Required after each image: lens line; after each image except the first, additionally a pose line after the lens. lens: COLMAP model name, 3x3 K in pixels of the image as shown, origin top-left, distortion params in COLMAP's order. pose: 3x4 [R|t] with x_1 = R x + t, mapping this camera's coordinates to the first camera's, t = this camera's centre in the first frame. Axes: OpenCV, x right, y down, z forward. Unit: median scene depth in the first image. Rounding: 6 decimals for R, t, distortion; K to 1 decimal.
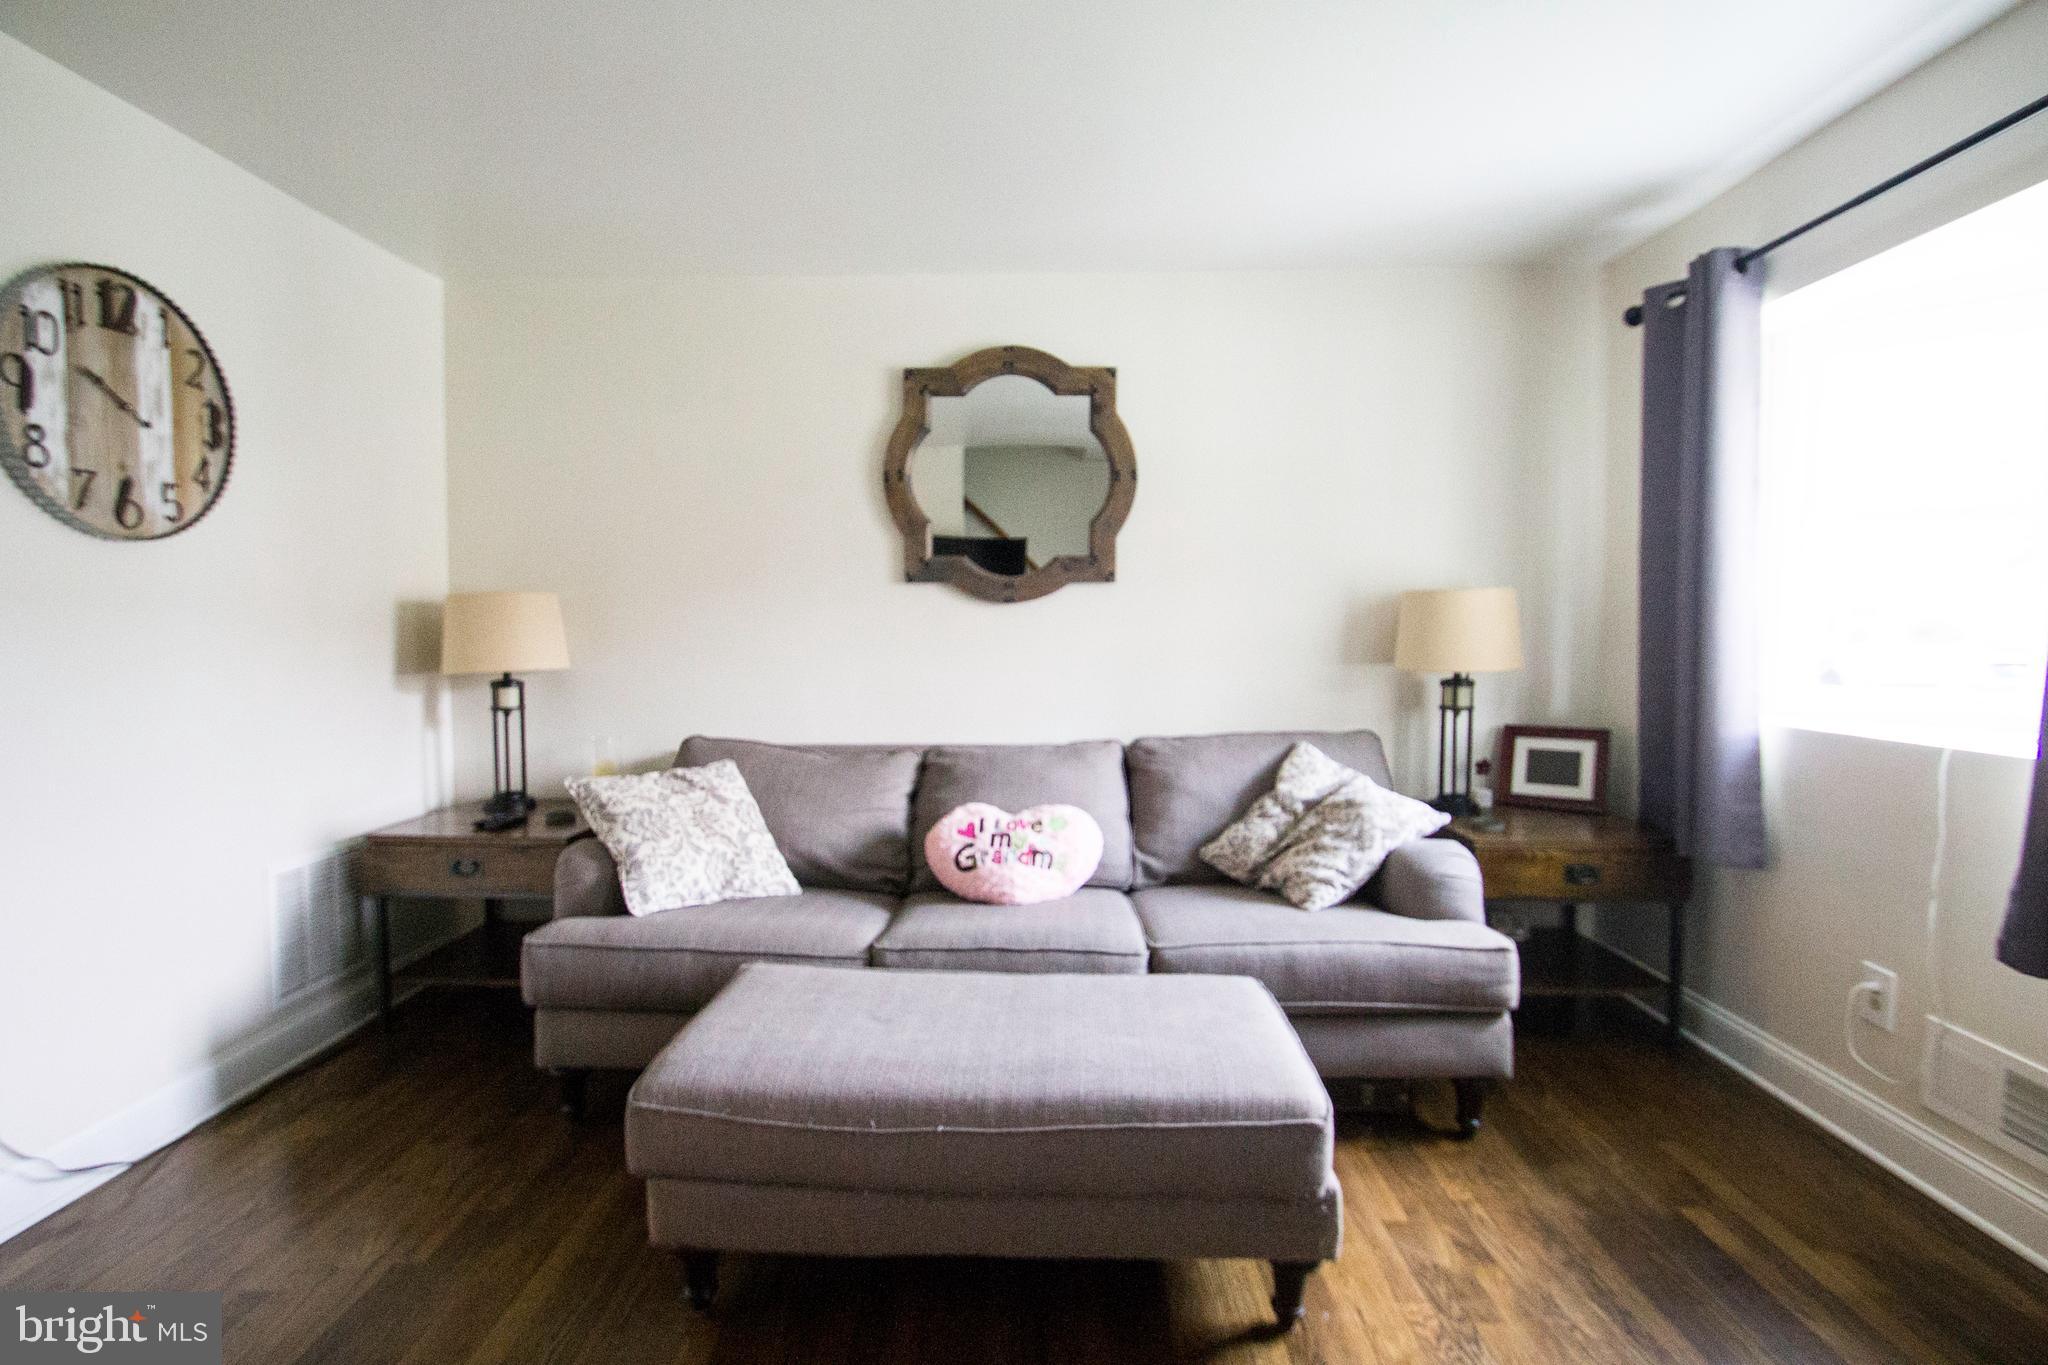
lens RADIAL K [[982.2, 0, 1047.0], [0, 982.2, 671.5], [0, 0, 1]] dist [0.009374, -0.013922]
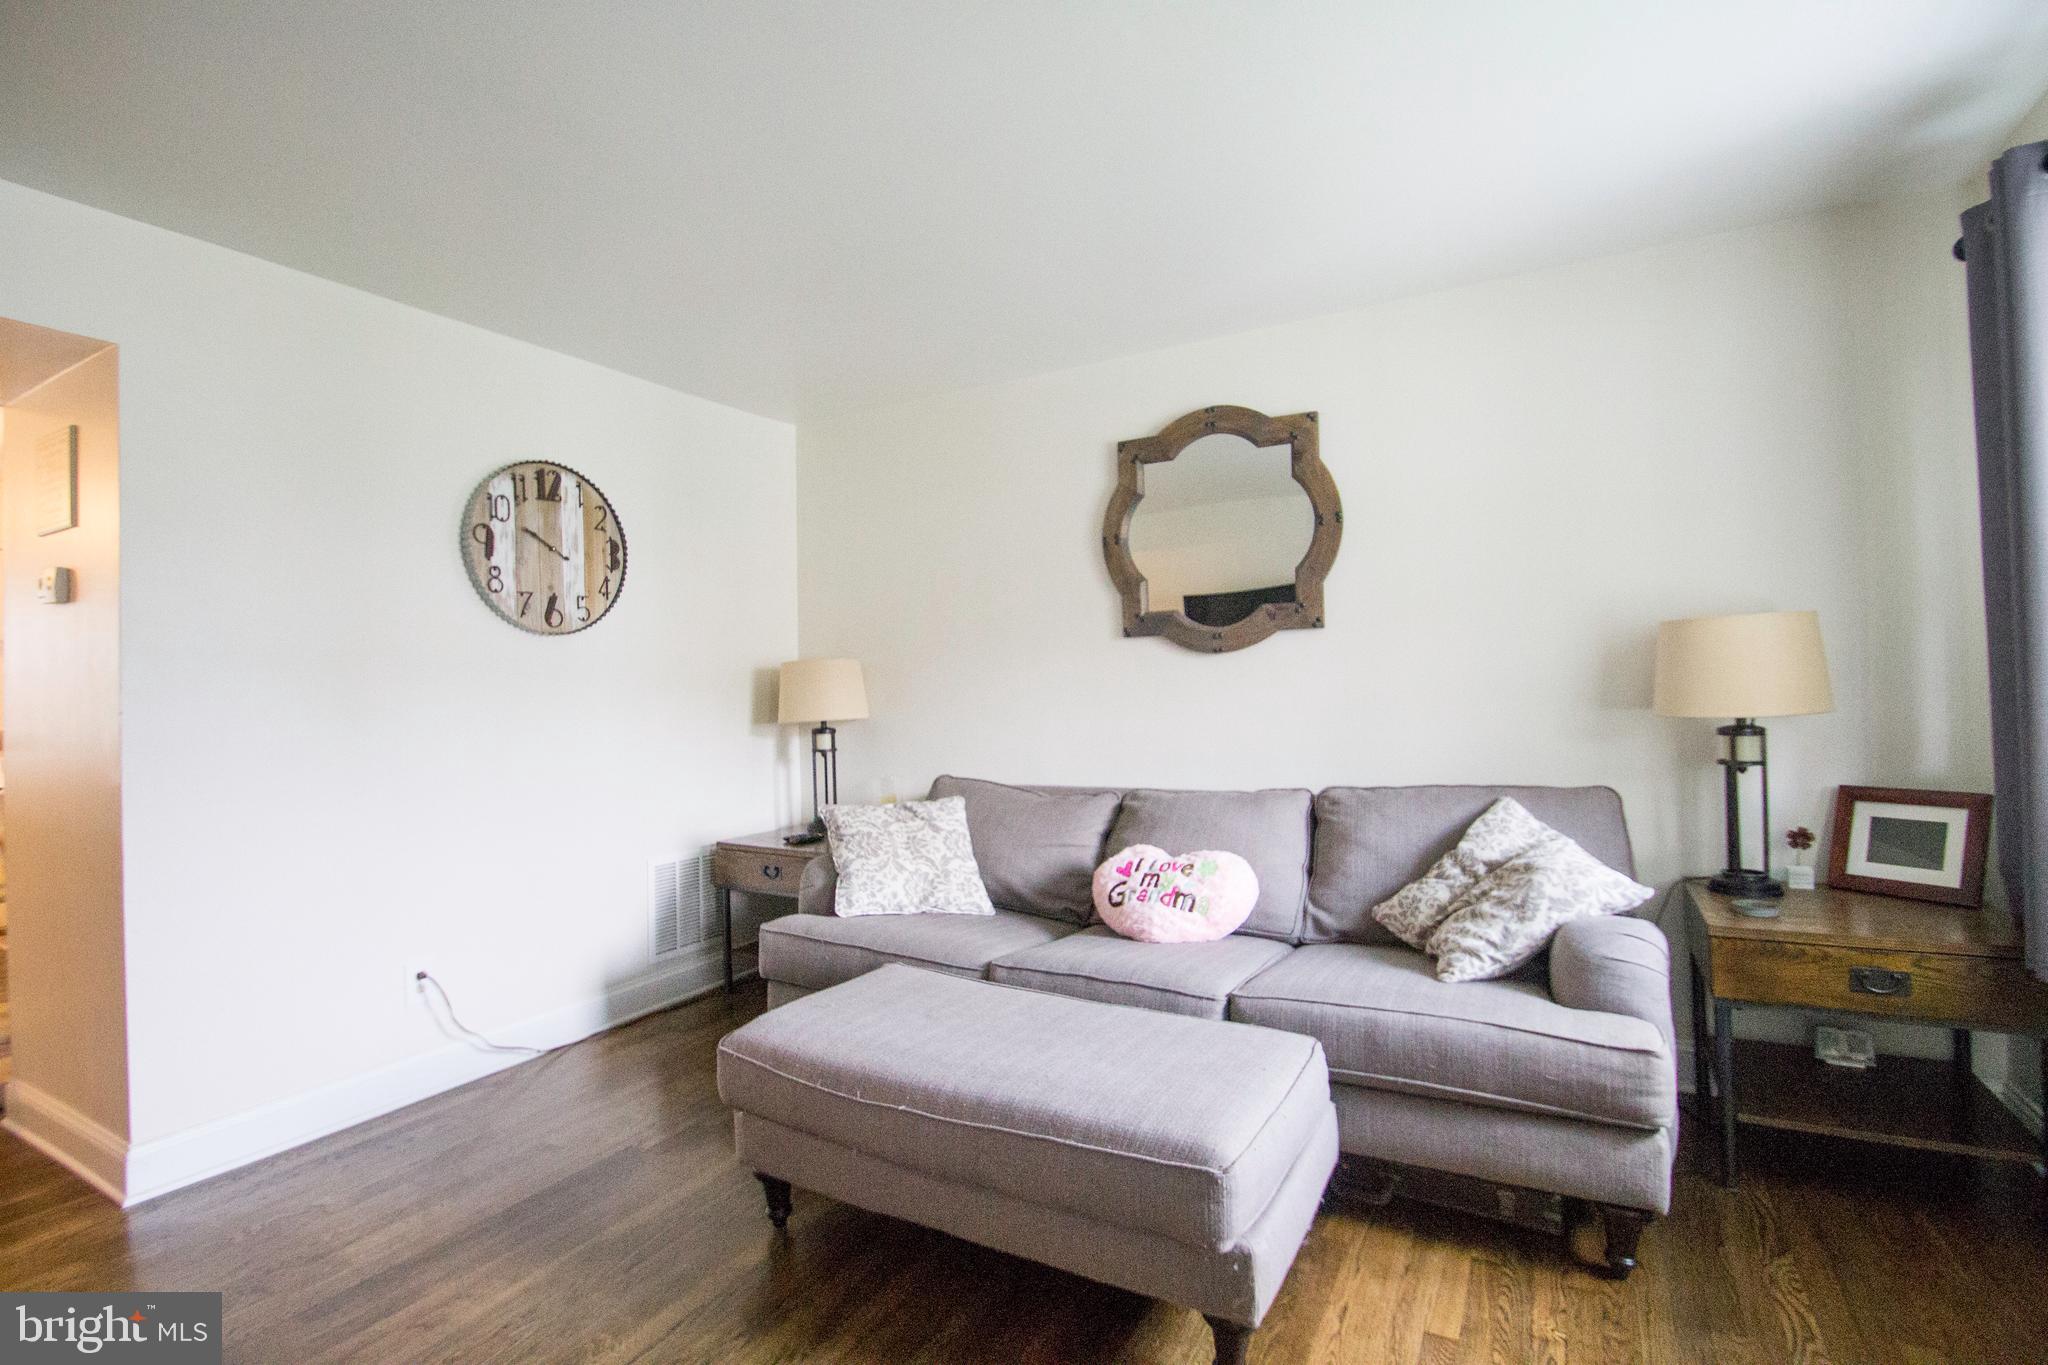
lens RADIAL K [[982.2, 0, 1047.0], [0, 982.2, 671.5], [0, 0, 1]] dist [0.009374, -0.013922]
pose [[0.879402, -0.027911, -0.475261, 0.367039], [0.002967, 0.998582, -0.053155, 0.004836], [0.476070, 0.045335, 0.878238, 0.017030]]
